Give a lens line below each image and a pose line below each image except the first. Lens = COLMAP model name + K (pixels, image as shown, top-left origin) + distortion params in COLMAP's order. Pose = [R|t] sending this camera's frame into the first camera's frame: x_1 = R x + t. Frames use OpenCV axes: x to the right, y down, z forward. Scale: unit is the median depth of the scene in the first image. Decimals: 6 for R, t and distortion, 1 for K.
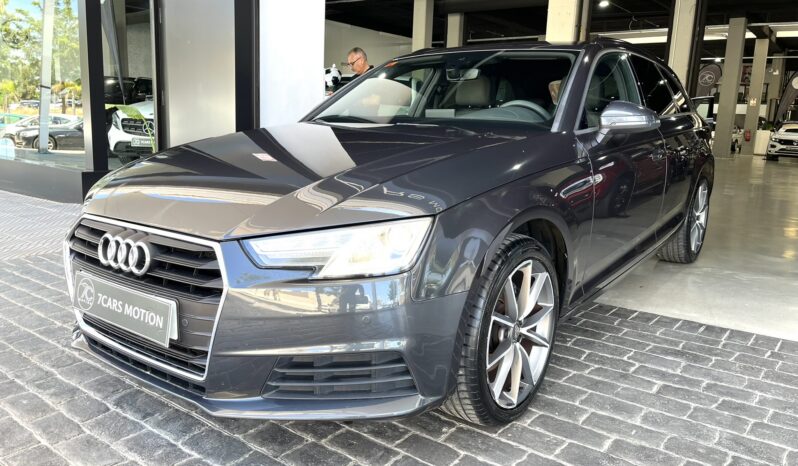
lens RADIAL K [[628.8, 0, 389.6], [0, 628.8, 237.4], [0, 0, 1]] dist [0.006725, -0.003712]
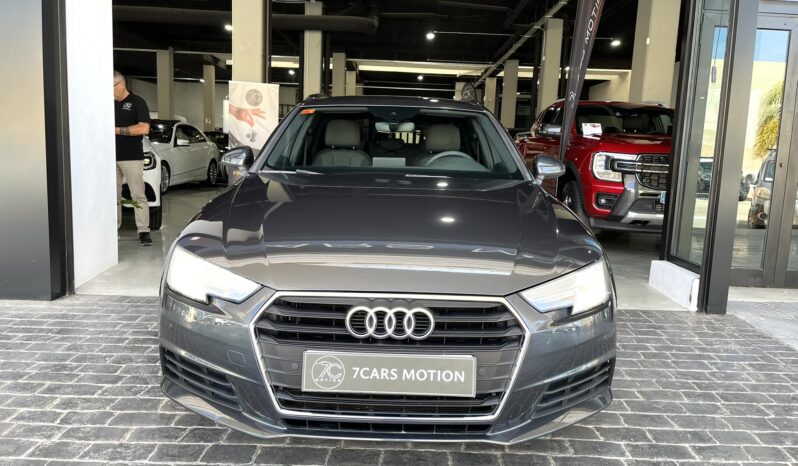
lens RADIAL K [[628.8, 0, 389.6], [0, 628.8, 237.4], [0, 0, 1]] dist [0.006725, -0.003712]
pose [[0.796235, -0.092786, 0.597830, -1.064508], [0.104078, 0.994445, 0.015723, -0.134670], [-0.595967, 0.049702, 0.801469, 0.168949]]
